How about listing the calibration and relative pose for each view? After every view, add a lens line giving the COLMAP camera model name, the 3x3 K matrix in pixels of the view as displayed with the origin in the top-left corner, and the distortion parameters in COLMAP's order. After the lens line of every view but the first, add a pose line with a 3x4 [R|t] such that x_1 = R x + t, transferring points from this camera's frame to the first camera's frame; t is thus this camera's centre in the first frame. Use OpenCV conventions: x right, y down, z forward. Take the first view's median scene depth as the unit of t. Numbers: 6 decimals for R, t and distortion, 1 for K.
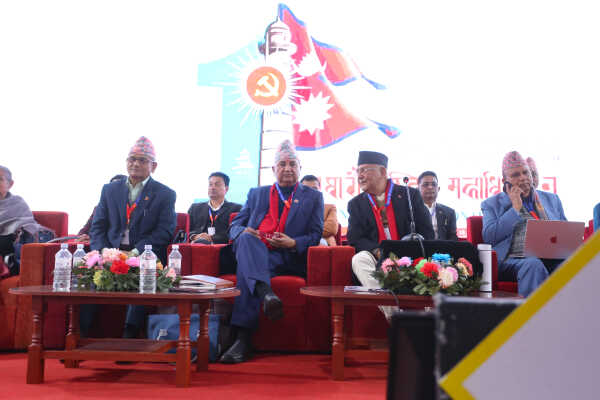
lens RADIAL K [[643.6, 0, 303.9], [0, 643.6, 199.6], [0, 0, 1]] dist [0.057150, 0.000000]
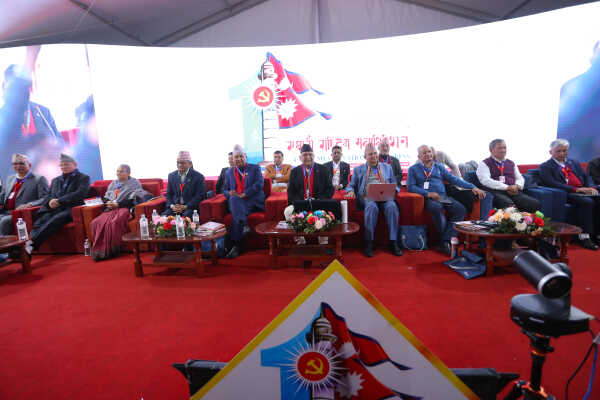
lens RADIAL K [[307.1, 0, 297.6], [0, 307.1, 198.6], [0, 0, 1]] dist [-0.052061, 0.012082]
pose [[0.997602, -0.053833, -0.043509, 0.071642], [0.061853, 0.975472, 0.211255, -0.062549], [0.031070, -0.213439, 0.976462, 0.018526]]
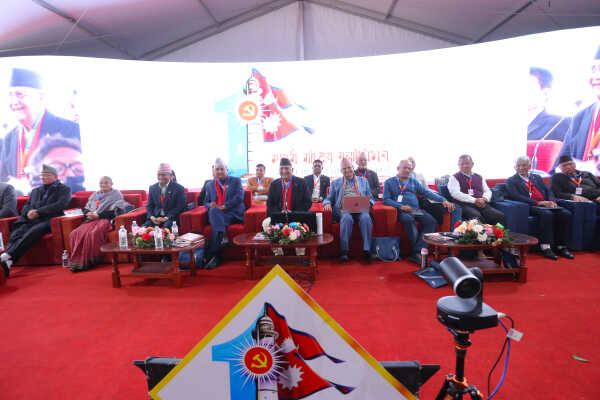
lens RADIAL K [[307.1, 0, 299.1], [0, 307.1, 196.8], [0, 0, 1]] dist [-0.052061, 0.012082]
pose [[0.998727, -0.050435, 0.000777, 0.087956], [0.049573, 0.984275, 0.169542, -0.065100], [-0.009316, -0.169287, 0.985523, 0.003667]]
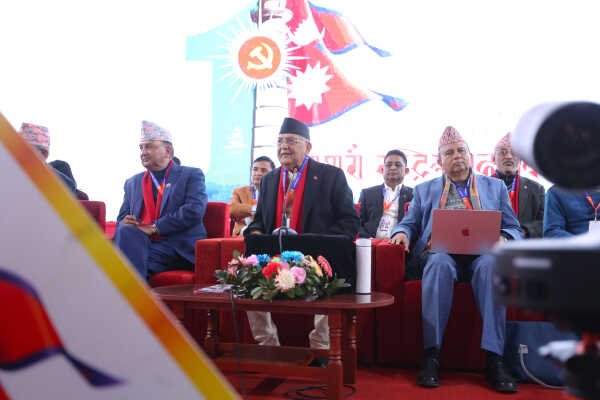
lens RADIAL K [[682.7, 0, 294.5], [0, 682.7, 200.8], [0, 0, 1]] dist [0.039529, 0.000000]
pose [[0.989640, -0.008781, -0.143304, 0.130539], [0.013887, 0.999302, 0.034669, -0.005541], [0.142900, -0.036300, 0.989071, 0.036429]]
